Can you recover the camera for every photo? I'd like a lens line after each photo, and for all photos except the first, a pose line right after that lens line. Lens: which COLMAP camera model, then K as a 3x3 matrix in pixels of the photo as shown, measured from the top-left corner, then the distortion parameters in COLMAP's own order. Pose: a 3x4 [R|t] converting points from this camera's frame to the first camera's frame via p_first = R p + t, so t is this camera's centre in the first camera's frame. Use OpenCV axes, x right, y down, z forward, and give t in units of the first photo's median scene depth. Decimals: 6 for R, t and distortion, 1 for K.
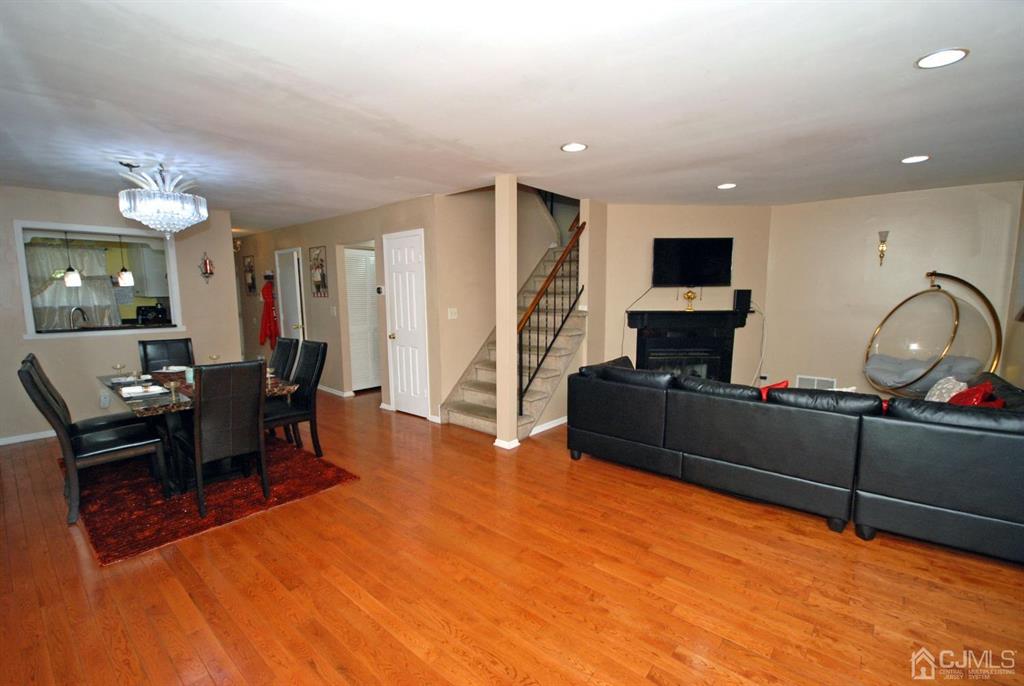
lens RADIAL K [[479.7, 0, 510.4], [0, 479.7, 351.2], [0, 0, 1]] dist [-0.001443, -0.002887]
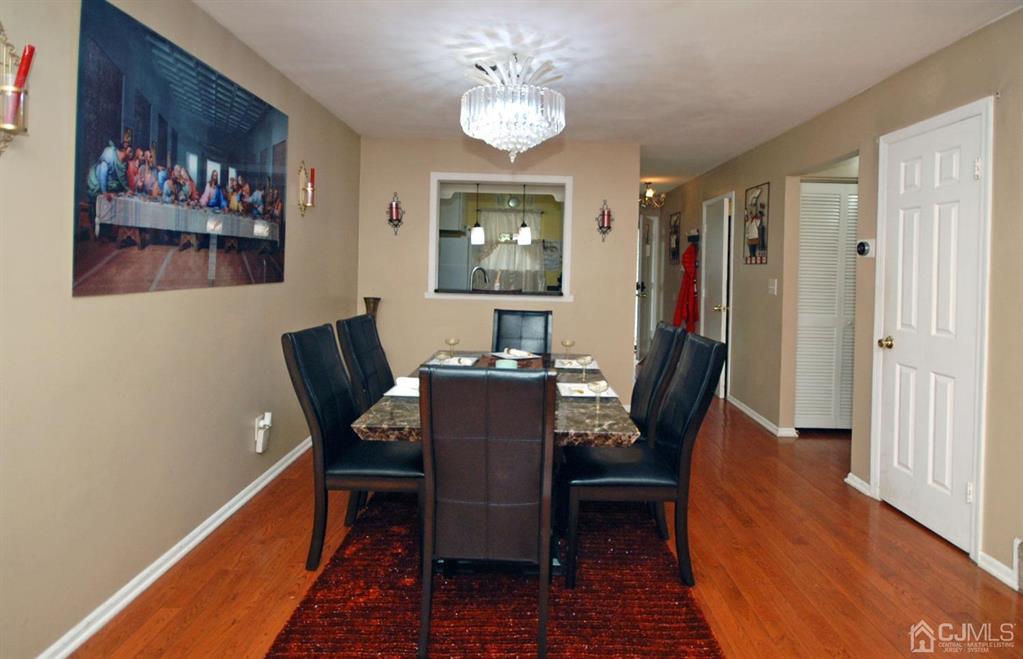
lens RADIAL K [[530.4, 0, 529.6], [0, 530.4, 278.2], [0, 0, 1]] dist [0.001179, 0.000066]
pose [[0.677595, 0.036367, -0.734536, -0.097866], [-0.118205, 0.991177, -0.059969, -0.020318], [0.725874, 0.127461, 0.675915, 0.366676]]
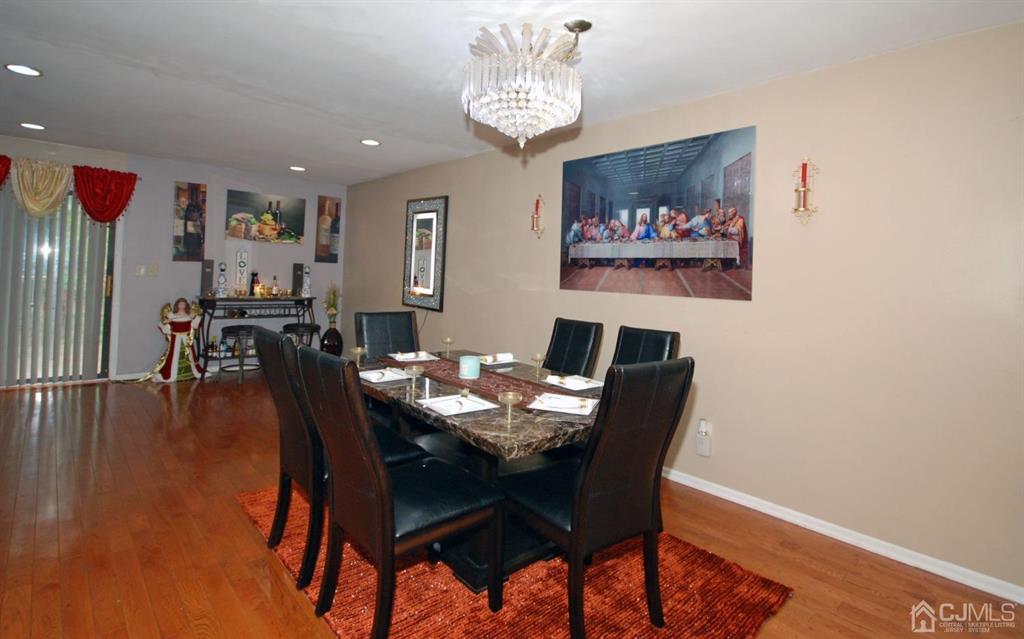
lens RADIAL K [[499.8, 0, 527.5], [0, 499.8, 267.9], [0, 0, 1]] dist [-0.004065, 0.000283]
pose [[-0.996667, -0.031485, 0.075258, -0.520675], [-0.022935, 0.993455, 0.111895, -0.106421], [-0.078288, 0.109796, -0.990866, 1.098798]]
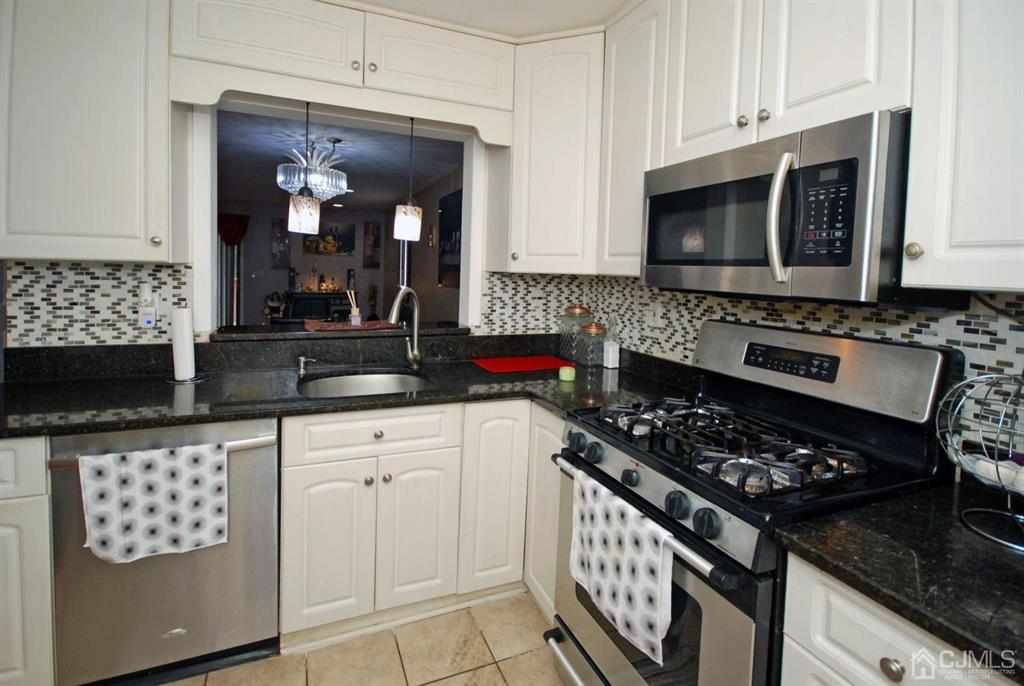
lens RADIAL K [[479.7, 0, 505.9], [0, 479.7, 291.7], [0, 0, 1]] dist [-0.001443, -0.002887]
pose [[-0.910445, -0.039040, 0.411785, -1.066479], [0.028861, 0.987114, 0.157396, -0.140612], [-0.412623, 0.155185, -0.897586, 1.245501]]
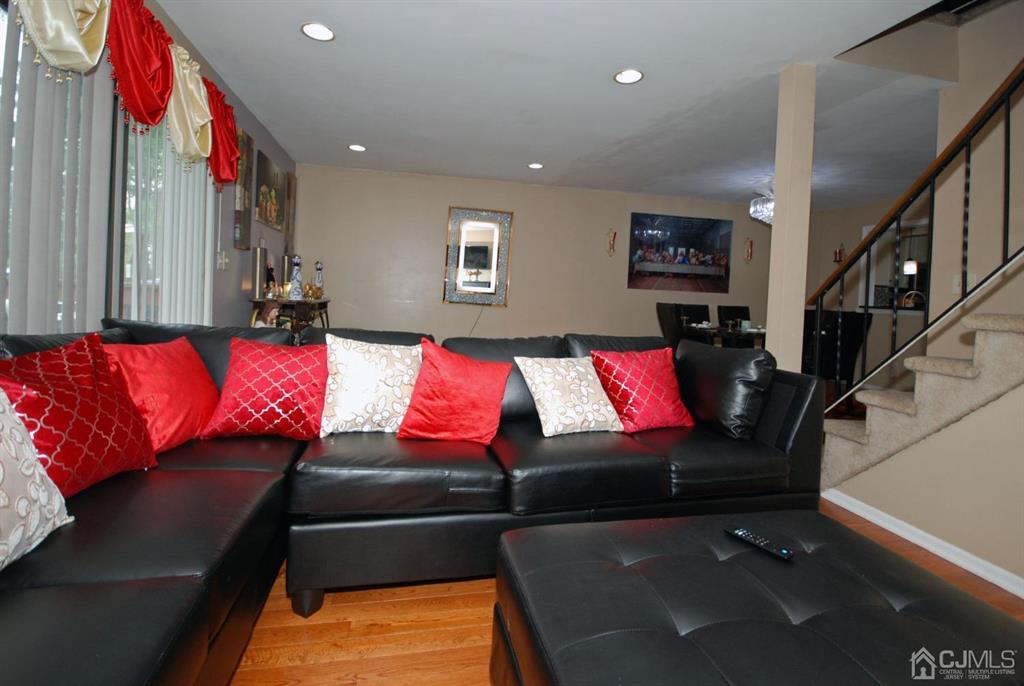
lens RADIAL K [[479.7, 0, 497.6], [0, 479.7, 307.8], [0, 0, 1]] dist [-0.001443, -0.002887]
pose [[-0.602692, -0.002505, -0.797970, 0.602938], [-0.142346, 0.984294, 0.104421, -0.027160], [0.785175, 0.176521, -0.593582, 0.835570]]
